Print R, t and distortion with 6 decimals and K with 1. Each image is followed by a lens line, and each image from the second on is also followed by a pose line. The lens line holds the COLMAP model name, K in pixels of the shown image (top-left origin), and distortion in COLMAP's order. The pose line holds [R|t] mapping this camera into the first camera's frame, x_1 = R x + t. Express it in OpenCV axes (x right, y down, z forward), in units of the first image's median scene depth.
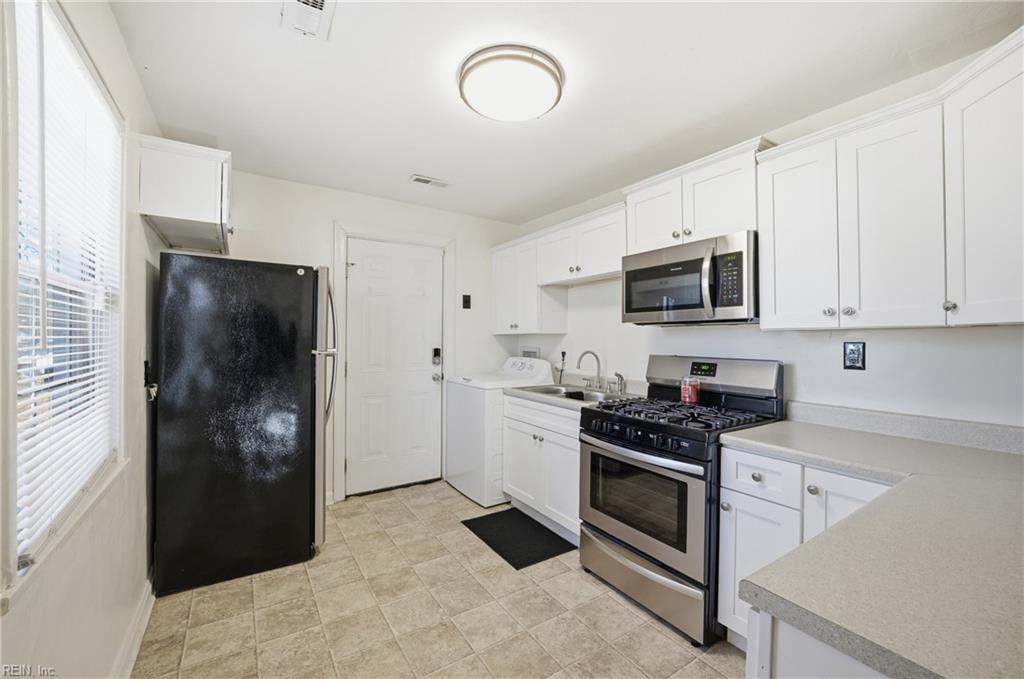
lens RADIAL K [[412.4, 0, 514.0], [0, 412.4, 335.3], [0, 0, 1]] dist [-0.011859, 0.000287]
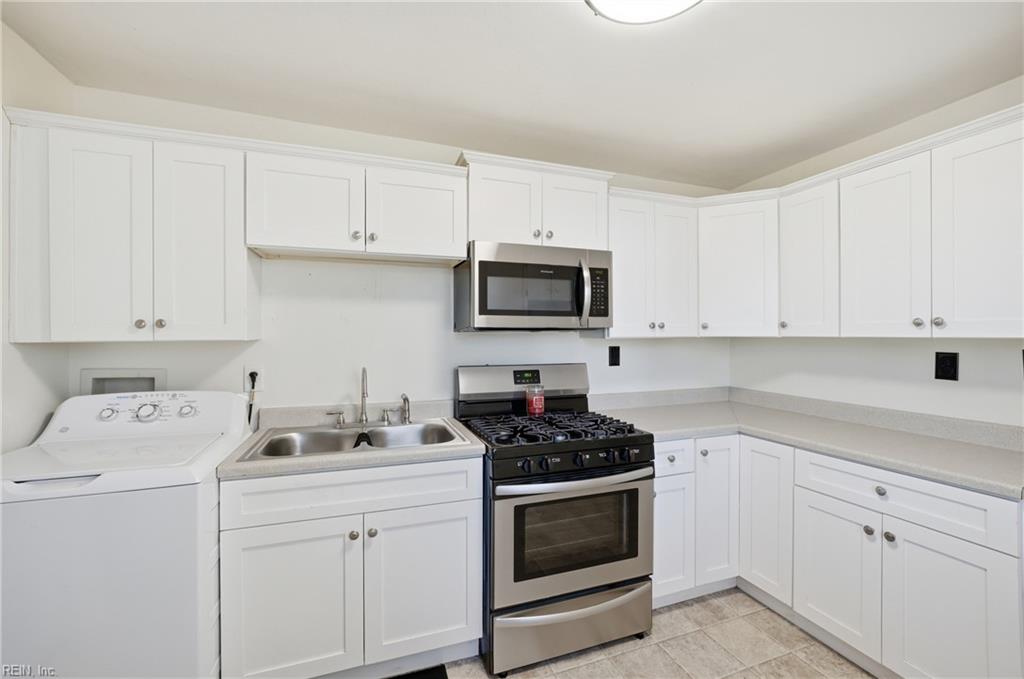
lens RADIAL K [[412.4, 0, 514.0], [0, 412.4, 335.3], [0, 0, 1]] dist [-0.011859, 0.000287]
pose [[0.234601, -0.002511, 0.972088, -0.532941], [-0.005375, 0.999978, 0.003880, -0.021192], [-0.972077, -0.006135, 0.234582, 0.865975]]
